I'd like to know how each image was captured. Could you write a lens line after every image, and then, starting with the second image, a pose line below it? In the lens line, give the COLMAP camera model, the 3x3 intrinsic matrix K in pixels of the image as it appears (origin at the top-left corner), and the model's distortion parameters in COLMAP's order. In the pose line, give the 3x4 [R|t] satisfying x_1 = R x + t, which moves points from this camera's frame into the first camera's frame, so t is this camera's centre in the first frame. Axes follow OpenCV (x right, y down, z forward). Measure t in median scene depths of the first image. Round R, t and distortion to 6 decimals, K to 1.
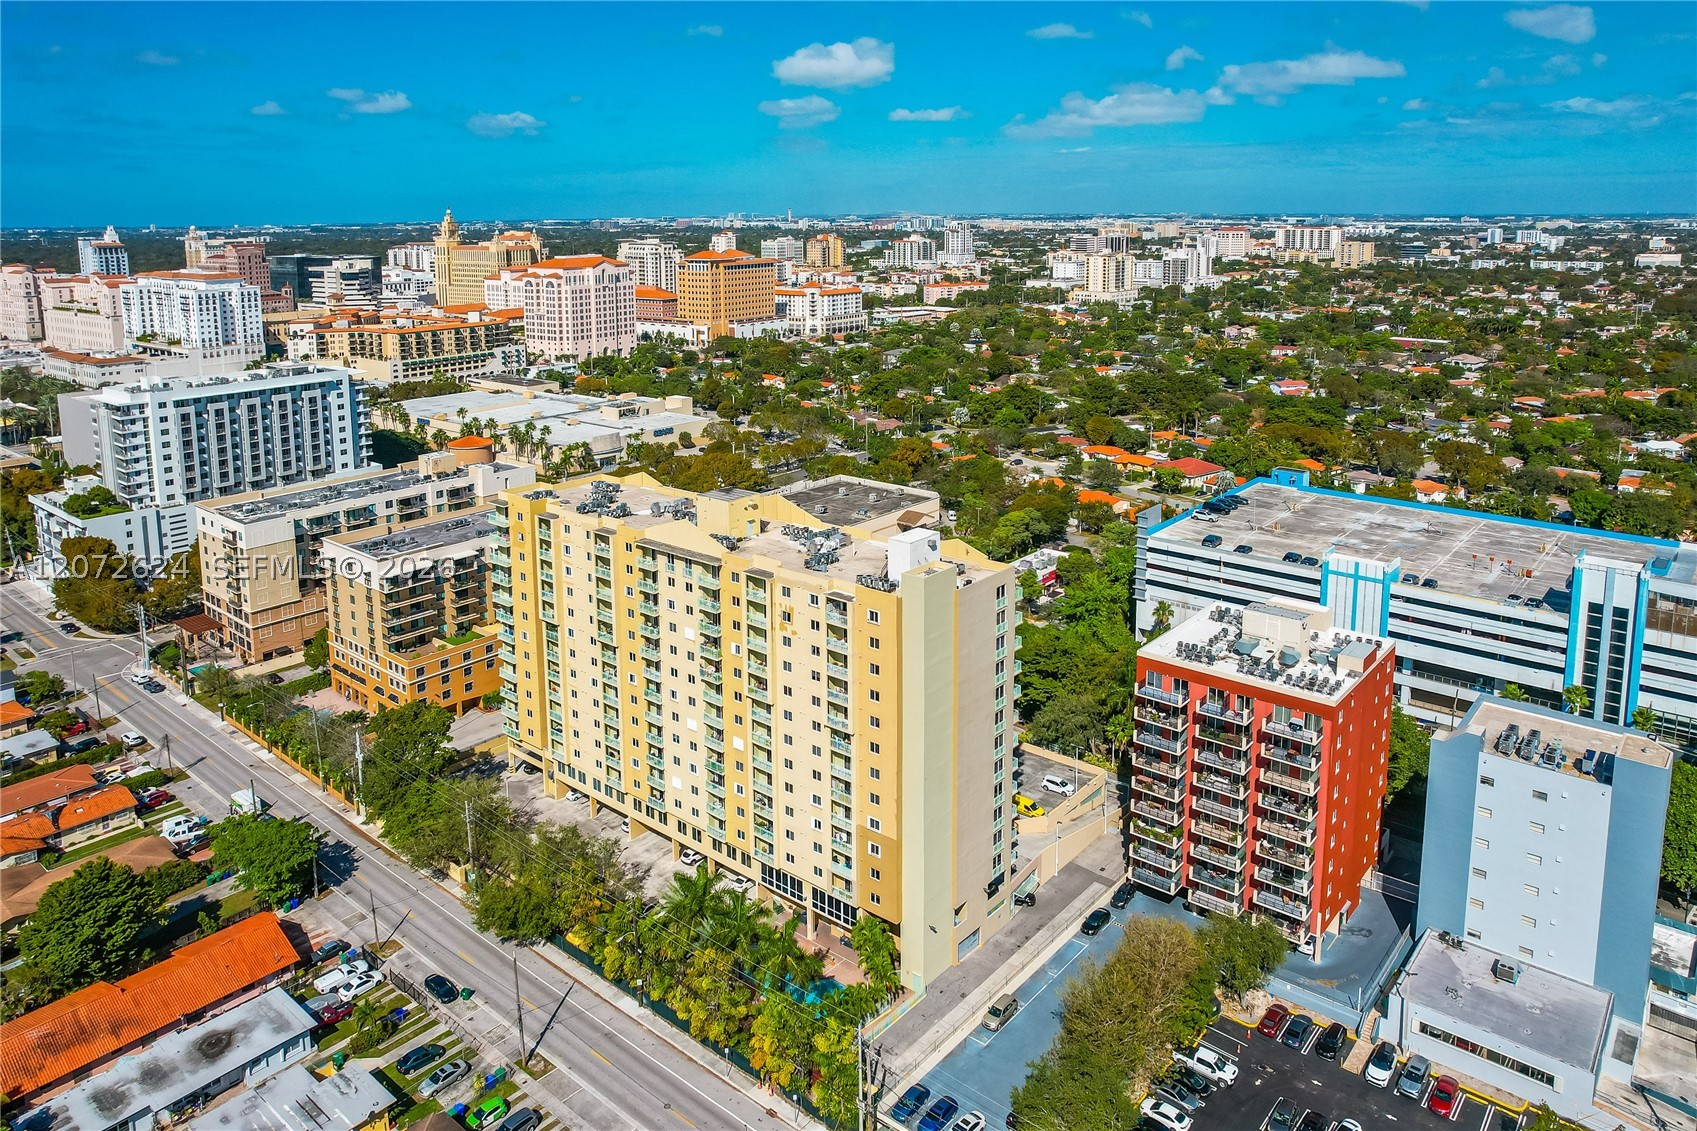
lens RADIAL K [[1093.3, 0, 848.5], [0, 1093.3, 565.5], [0, 0, 1]] dist [-0.009710, 0.001485]
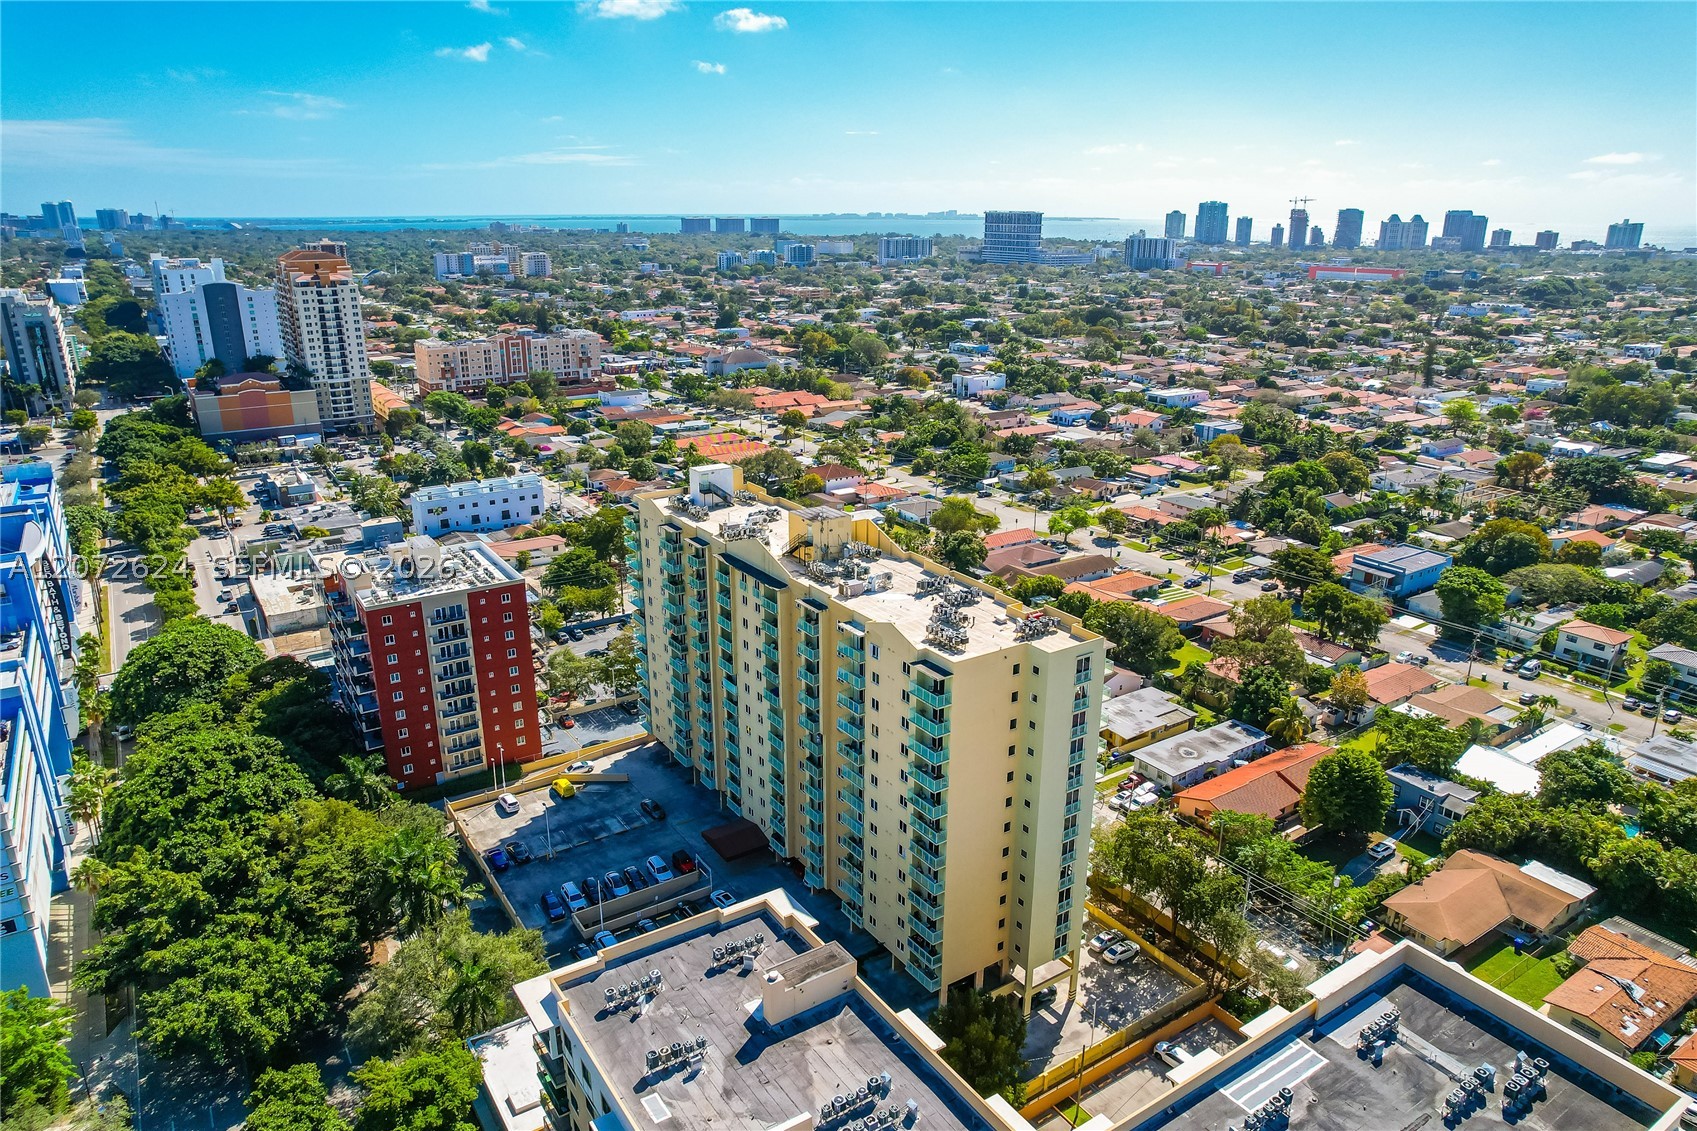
lens RADIAL K [[1098.2, 0, 848.5], [0, 1098.2, 565.5], [0, 0, 1]] dist [-0.047322, 0.066088]
pose [[-0.957132, -0.077947, 0.278967, -0.420756], [0.104265, 0.805832, 0.582892, -0.578063], [-0.270235, 0.586991, -0.763160, 1.702136]]
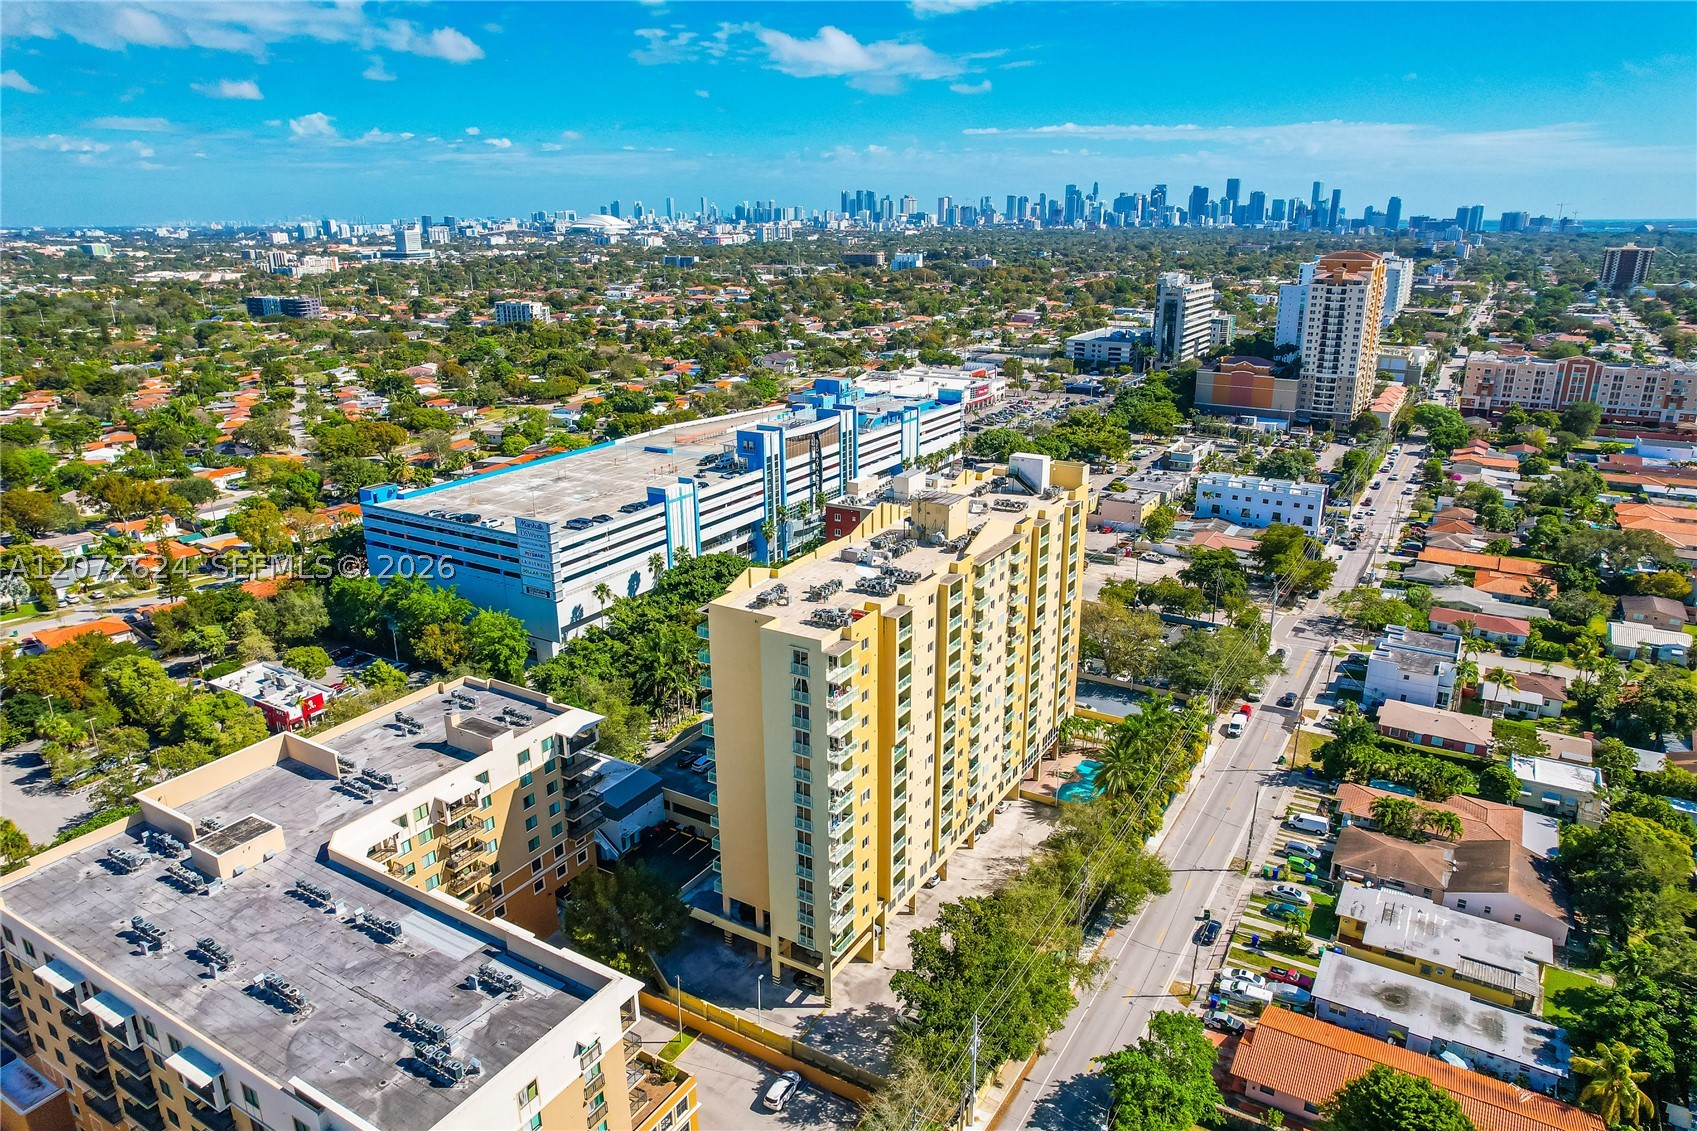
lens RADIAL K [[1093.3, 0, 848.5], [0, 1093.3, 565.5], [0, 0, 1]] dist [-0.009710, 0.001485]
pose [[-0.151958, -0.293130, 0.943919, -1.096585], [0.320161, 0.888921, 0.327592, -0.367303], [-0.935097, 0.351986, -0.041230, 1.101026]]
